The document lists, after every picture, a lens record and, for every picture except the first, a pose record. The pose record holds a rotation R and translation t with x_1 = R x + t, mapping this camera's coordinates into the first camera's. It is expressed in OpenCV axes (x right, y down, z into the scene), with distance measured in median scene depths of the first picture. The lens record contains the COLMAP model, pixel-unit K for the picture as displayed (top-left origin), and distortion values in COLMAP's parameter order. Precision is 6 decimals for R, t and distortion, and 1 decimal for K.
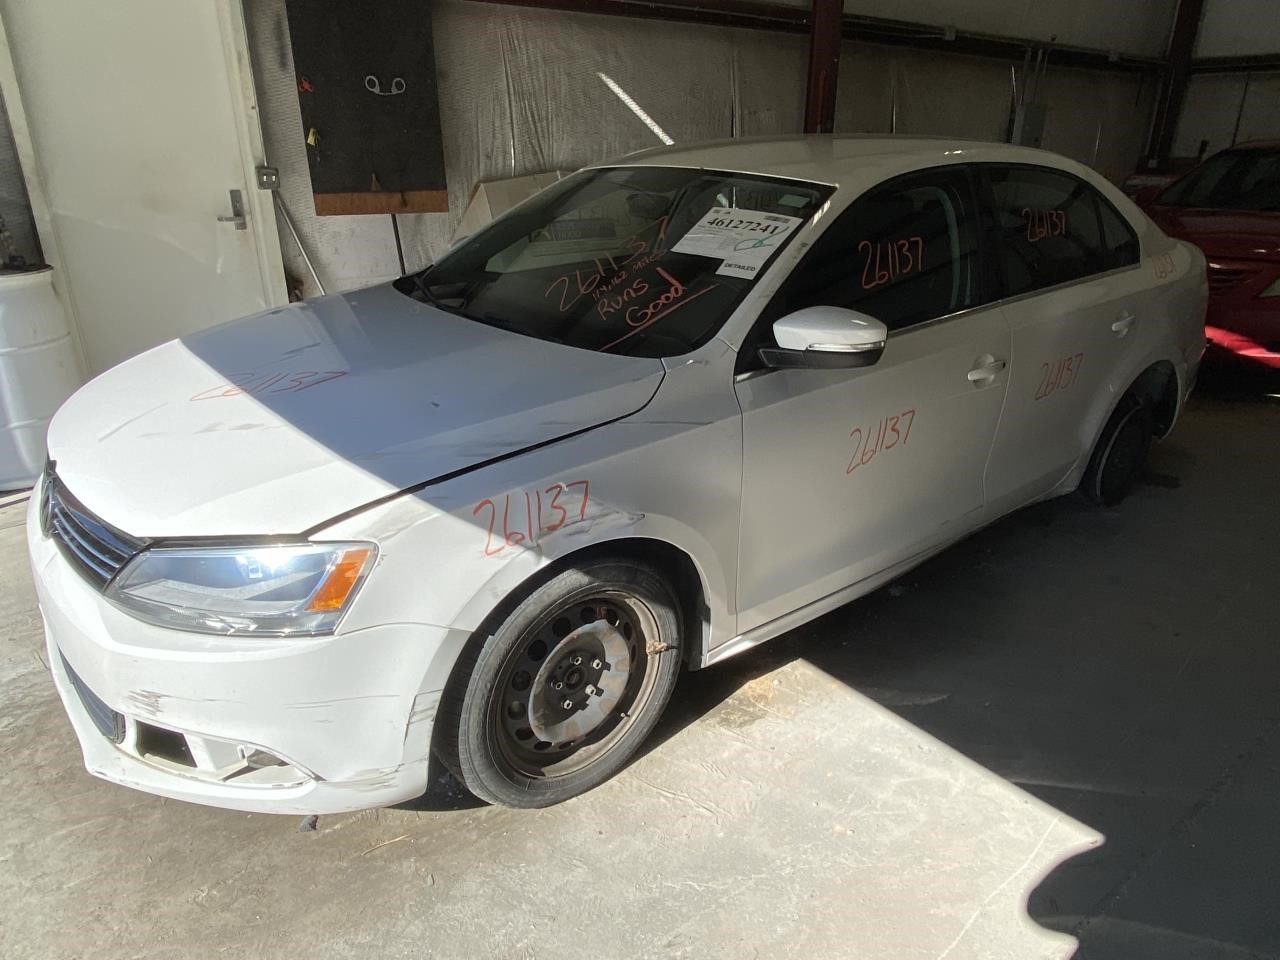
lens RADIAL K [[806.2, 0, 609.0], [0, 806.2, 507.7], [0, 0, 1]] dist [0.004089, -0.002617]
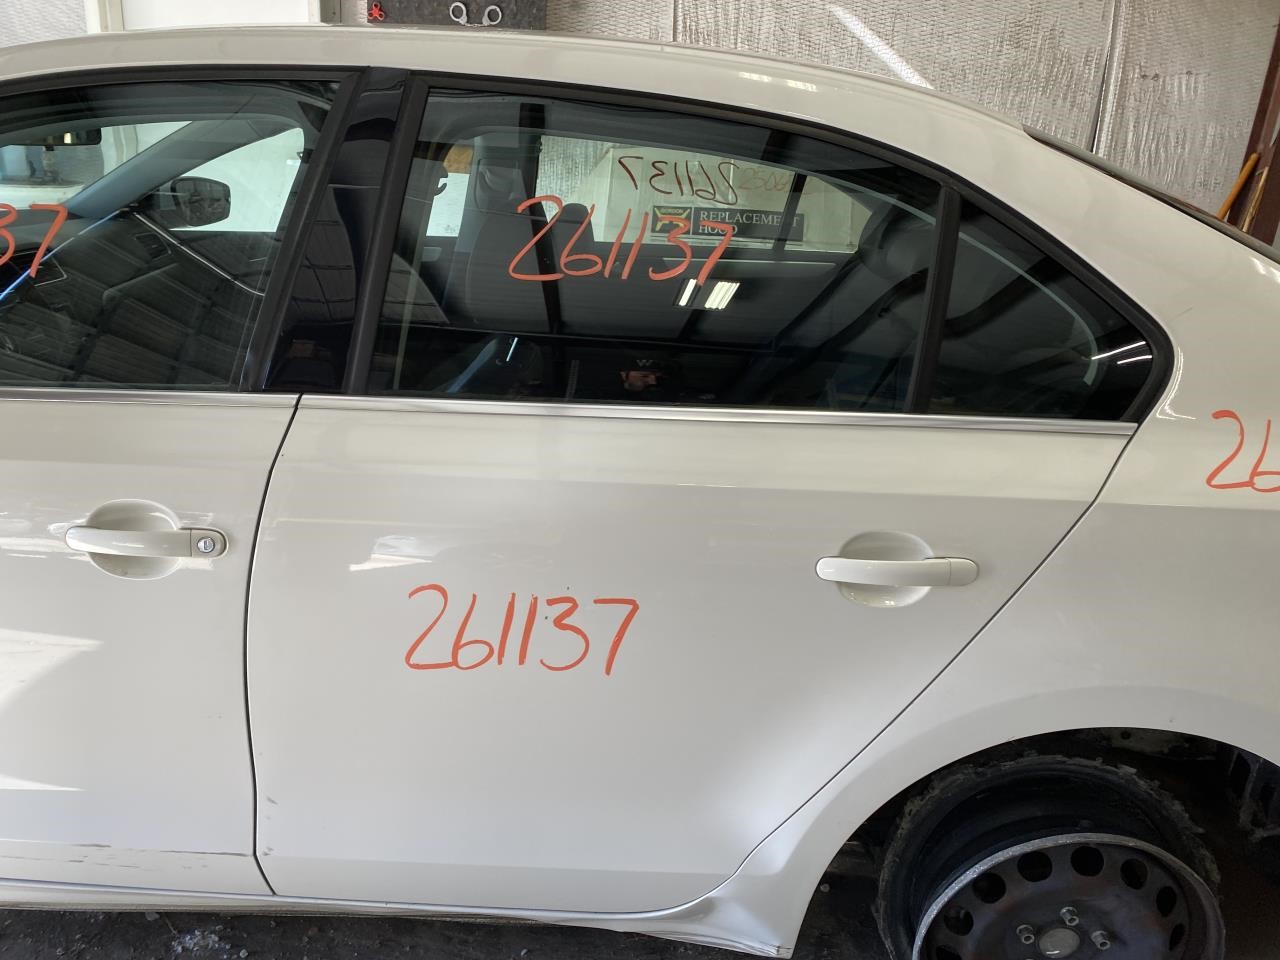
lens RADIAL K [[982.9, 0, 636.6], [0, 982.9, 475.6], [0, 0, 1]] dist [0.004043, -0.008756]
pose [[0.778122, 0.255358, -0.573863, 0.623676], [-0.310466, 0.950582, 0.002020, -0.184838], [0.546020, 0.176593, 0.818949, 0.475412]]
